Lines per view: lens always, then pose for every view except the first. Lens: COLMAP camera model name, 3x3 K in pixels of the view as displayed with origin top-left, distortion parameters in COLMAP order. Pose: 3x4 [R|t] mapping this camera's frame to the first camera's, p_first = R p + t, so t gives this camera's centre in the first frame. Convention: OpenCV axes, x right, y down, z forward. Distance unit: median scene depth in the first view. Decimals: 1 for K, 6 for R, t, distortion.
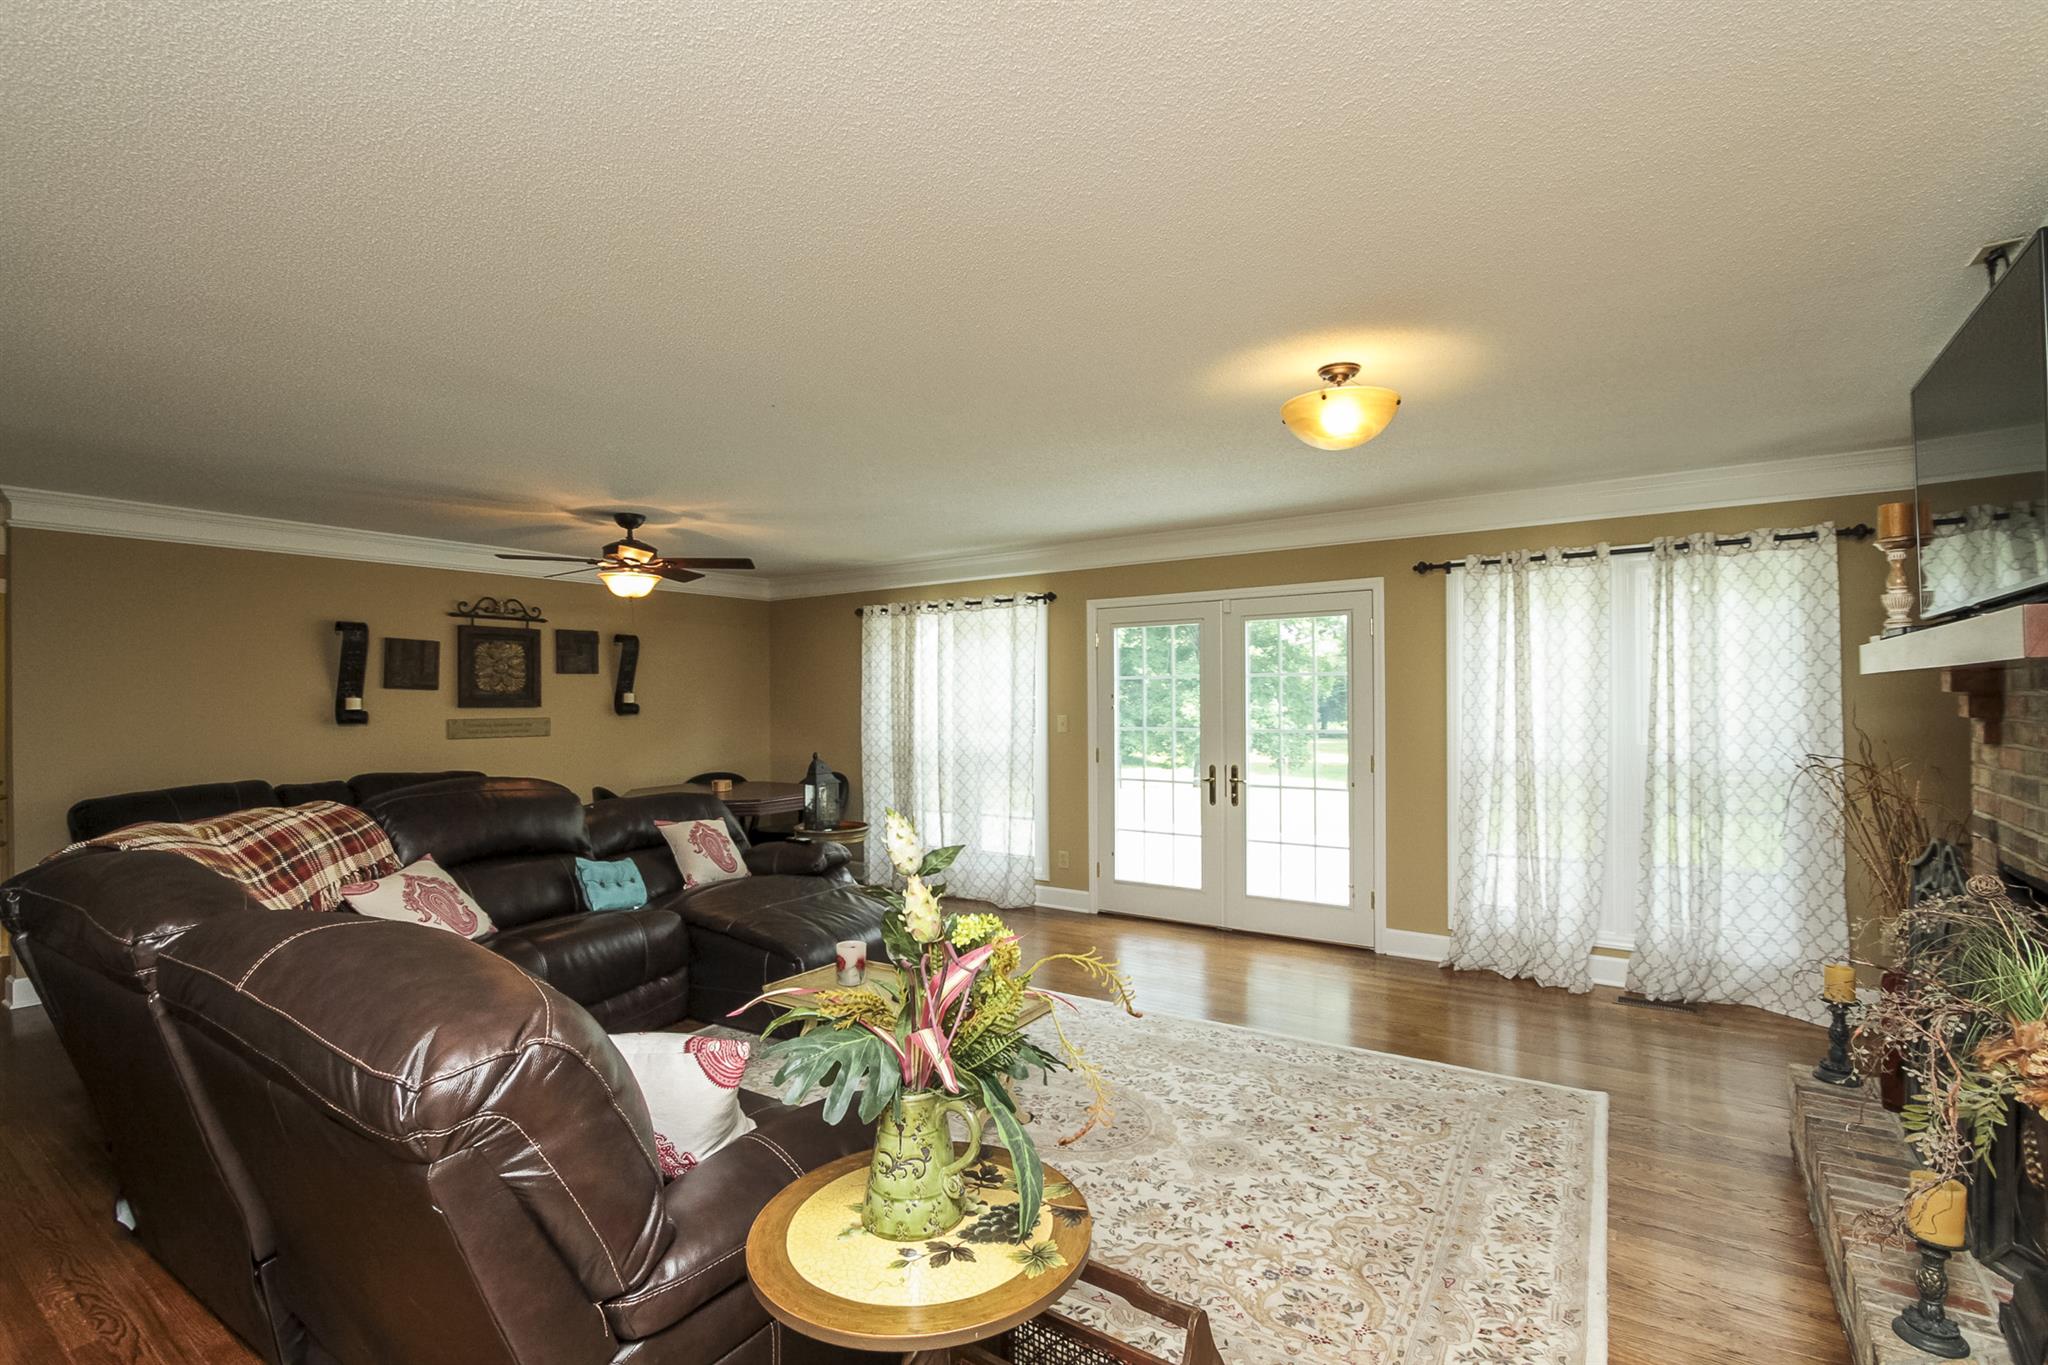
lens RADIAL K [[943.2, 0, 1017.8], [0, 943.2, 699.7], [0, 0, 1]] dist [-0.015180, 0.001068]
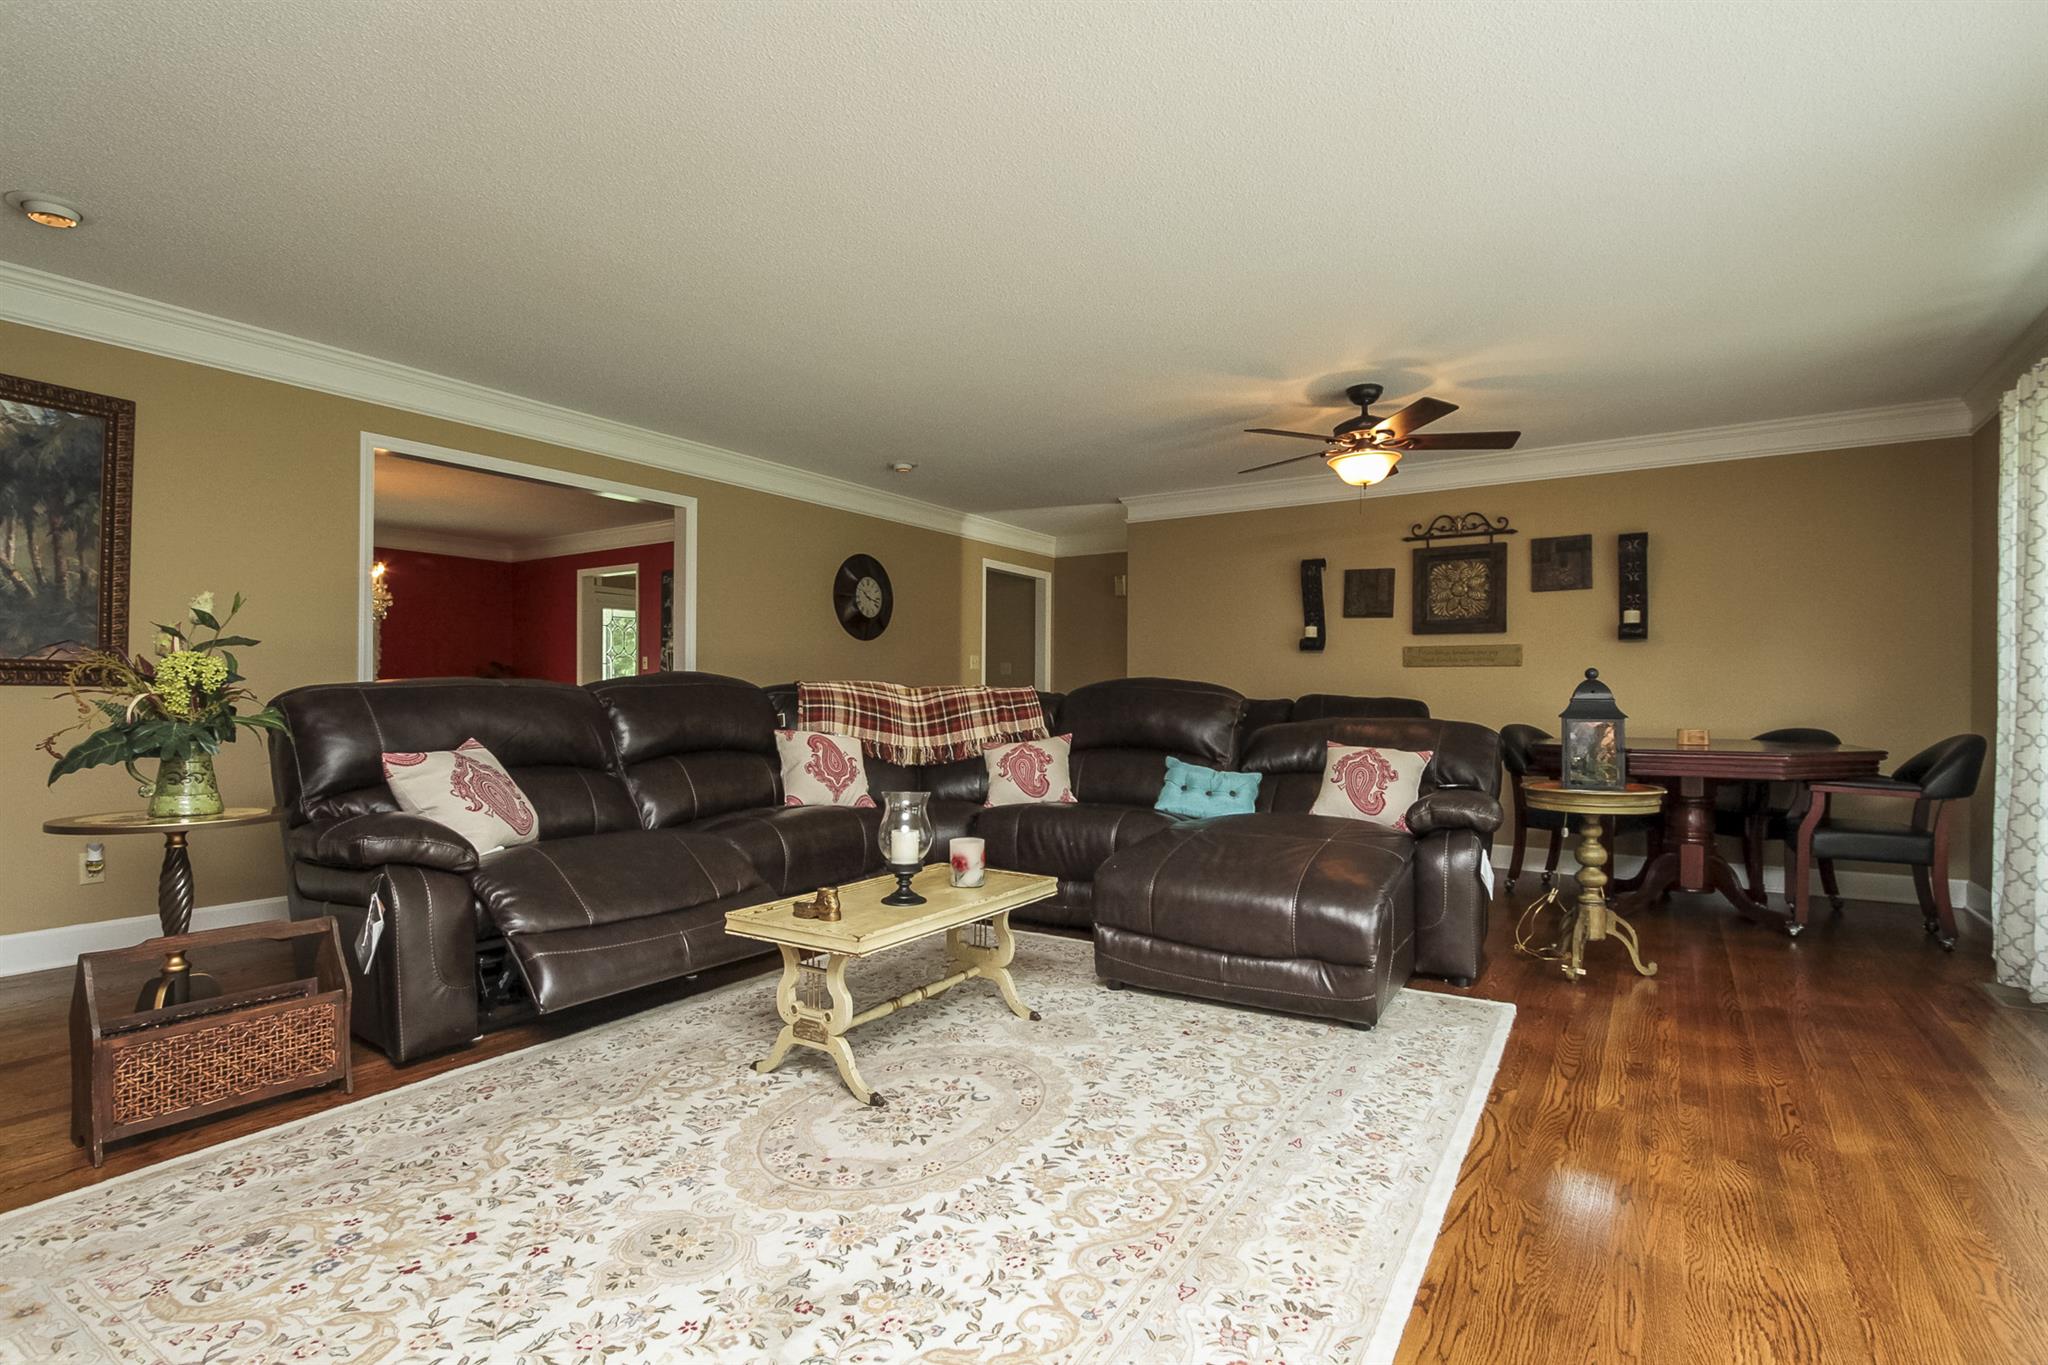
lens RADIAL K [[972.6, 0, 1024.0], [0, 972.6, 682.5], [0, 0, 1]] dist [-0.010375, 0.000277]
pose [[0.020327, -0.007817, -0.999763, 0.459023], [-0.006836, 0.999945, -0.007957, 0.079343], [0.999770, 0.006996, 0.020272, 0.666600]]
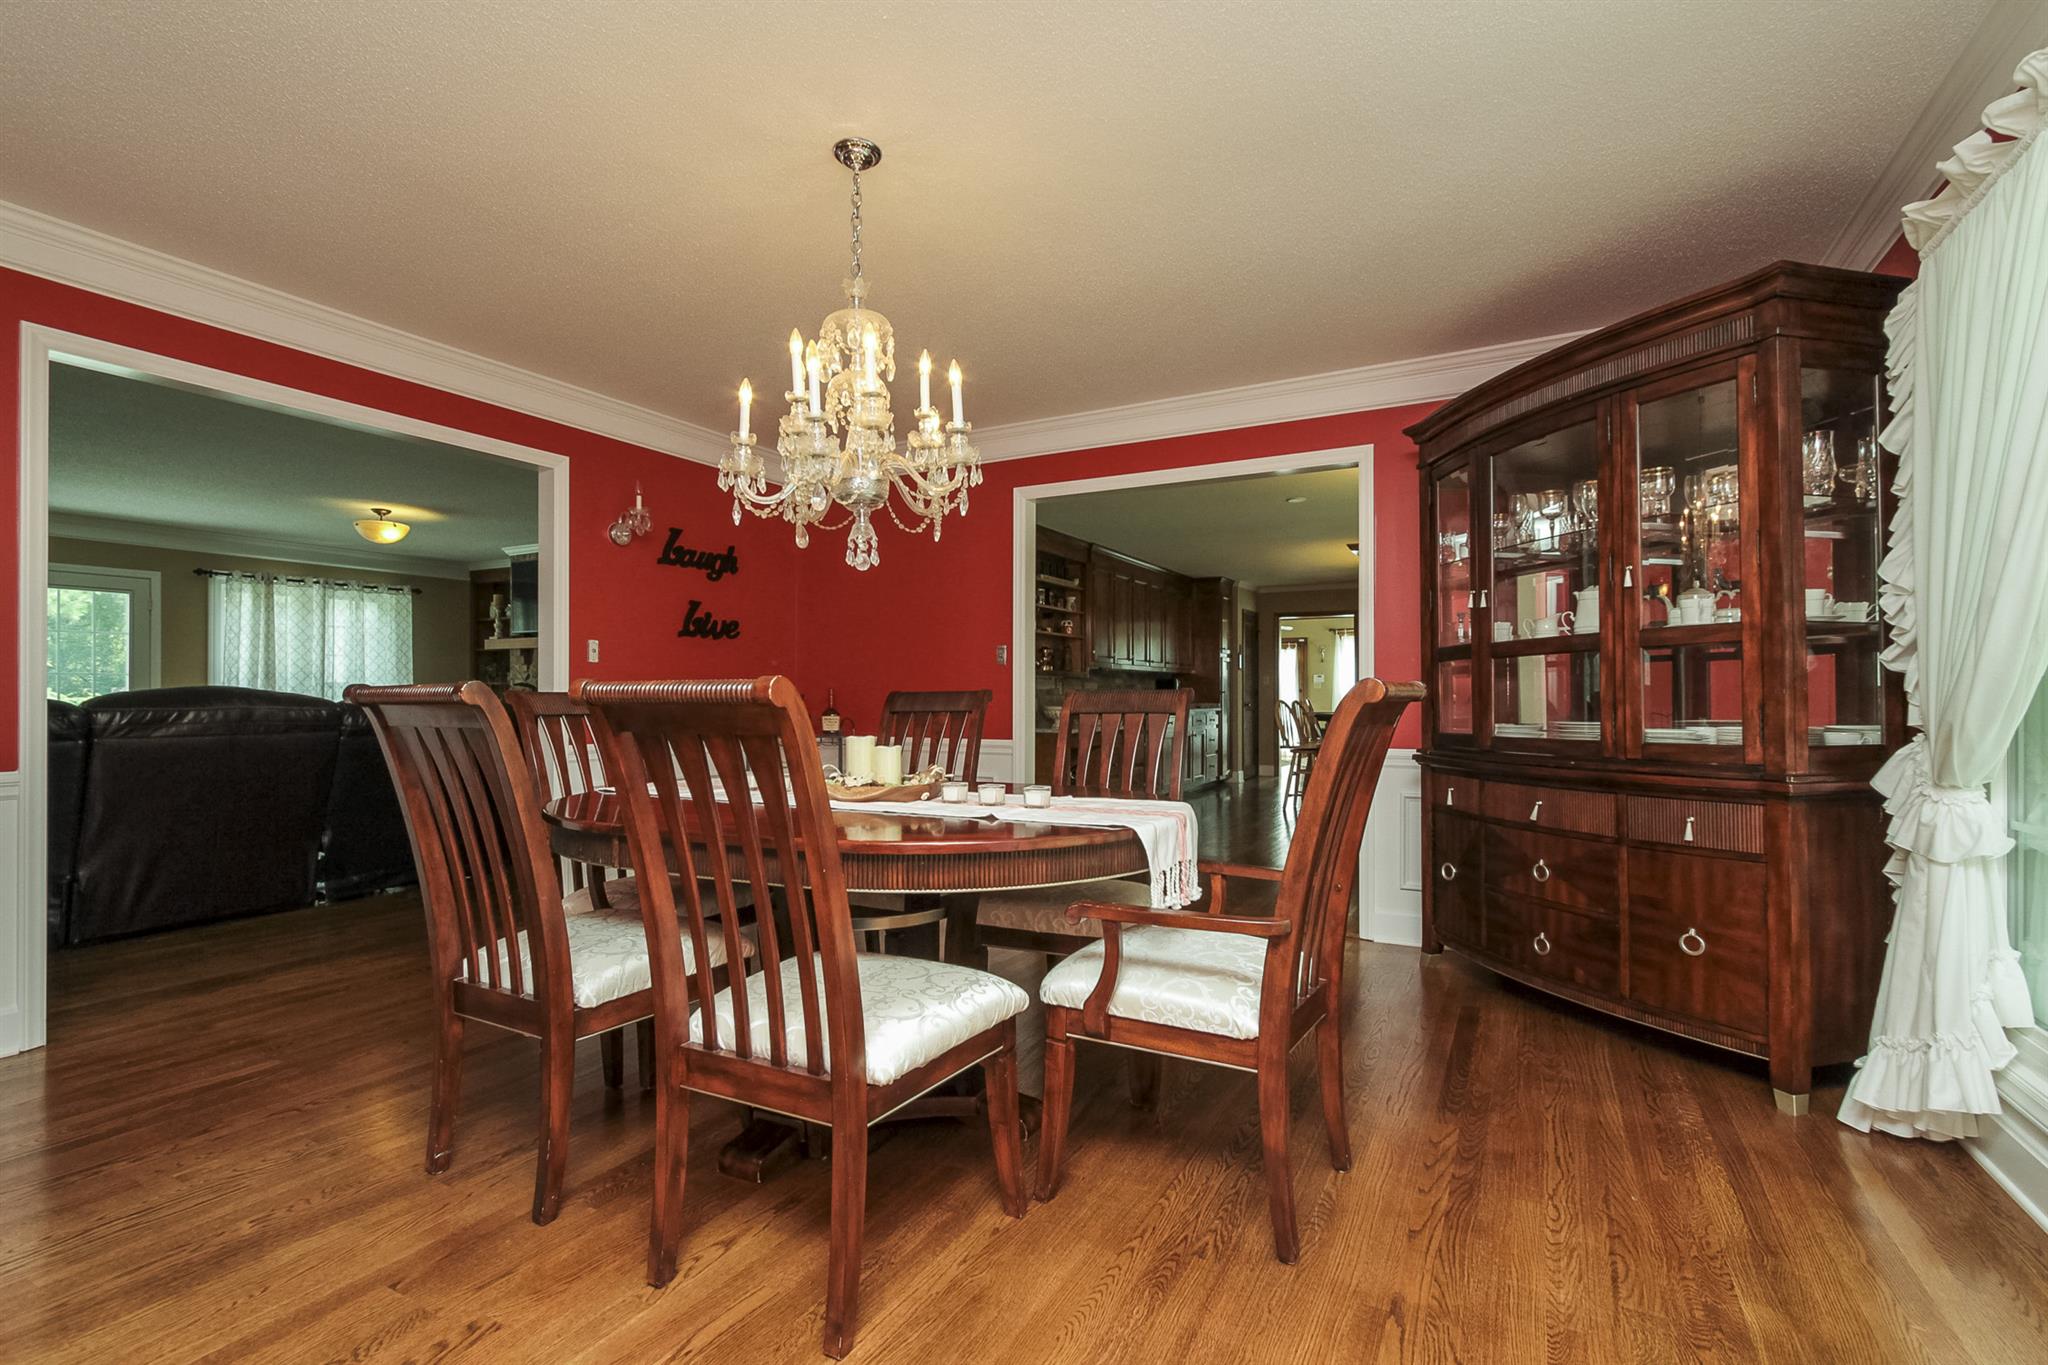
lens RADIAL K [[949.9, 0, 1016.9], [0, 949.9, 695.8], [0, 0, 1]] dist [0.001301, 0.000490]
pose [[-0.100594, 0.008887, 0.994888, -1.263103], [0.001554, 0.999960, -0.008775, 0.083322], [-0.994926, 0.000663, -0.100604, -0.210721]]
